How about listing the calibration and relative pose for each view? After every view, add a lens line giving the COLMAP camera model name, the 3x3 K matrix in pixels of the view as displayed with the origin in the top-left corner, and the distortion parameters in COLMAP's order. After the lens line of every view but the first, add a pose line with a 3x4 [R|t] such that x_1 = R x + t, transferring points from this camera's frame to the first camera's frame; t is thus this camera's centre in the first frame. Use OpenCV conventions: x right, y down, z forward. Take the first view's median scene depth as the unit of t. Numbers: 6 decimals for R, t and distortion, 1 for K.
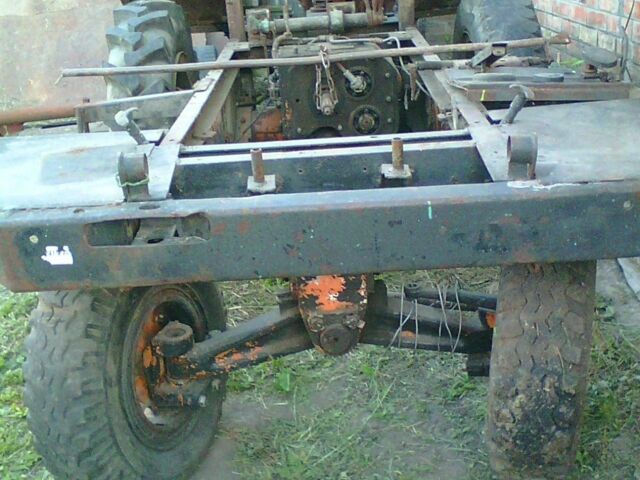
lens RADIAL K [[805.0, 0, 337.9], [0, 805.0, 240.6], [0, 0, 1]] dist [0.040940, -0.297438]
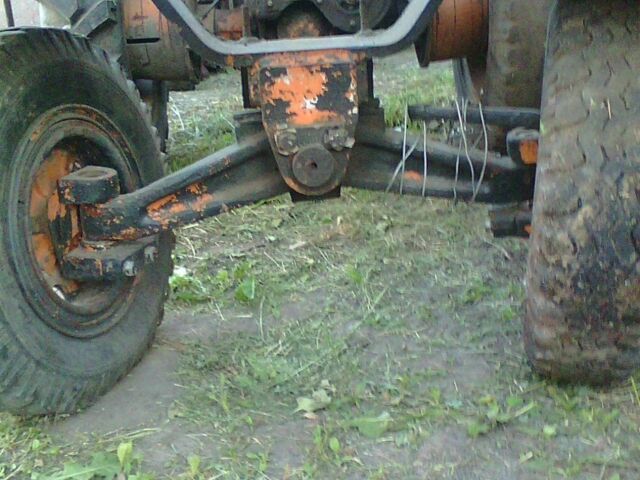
lens RADIAL K [[805.0, 0, 337.9], [0, 805.0, 240.6], [0, 0, 1]] dist [0.040940, -0.297438]
pose [[0.999660, 0.000400, 0.026074, -0.000037], [0.001017, 0.998524, -0.054304, 0.215613], [-0.026058, 0.054312, 0.998184, 0.275210]]
